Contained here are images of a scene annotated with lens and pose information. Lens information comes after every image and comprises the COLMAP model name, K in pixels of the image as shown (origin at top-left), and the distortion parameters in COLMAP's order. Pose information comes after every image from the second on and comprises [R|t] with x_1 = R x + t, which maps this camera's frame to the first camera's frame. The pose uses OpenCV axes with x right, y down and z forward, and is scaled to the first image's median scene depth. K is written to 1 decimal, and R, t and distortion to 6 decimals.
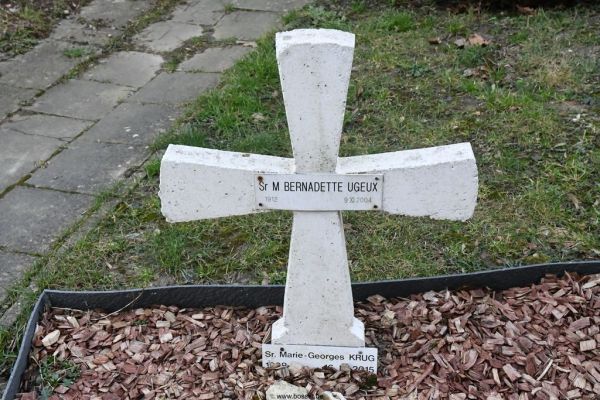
lens RADIAL K [[882.9, 0, 301.2], [0, 882.9, 204.0], [0, 0, 1]] dist [0.151314, 0.000000]
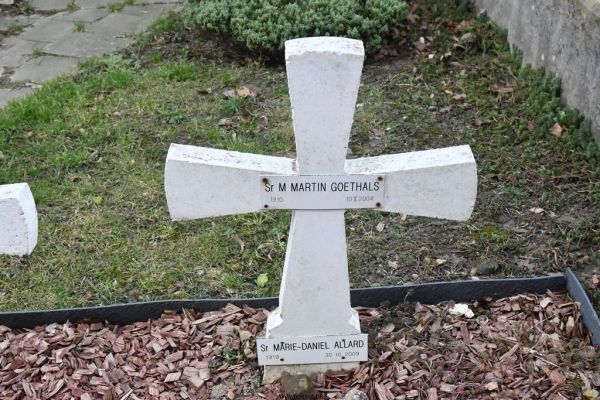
lens RADIAL K [[882.9, 0, 299.9], [0, 882.9, 198.4], [0, 0, 1]] dist [0.151314, 0.000000]
pose [[0.998725, 0.036151, -0.035224, 0.486052], [-0.038135, 0.997622, -0.057403, 0.000201], [0.033065, 0.058673, 0.997729, -0.060885]]
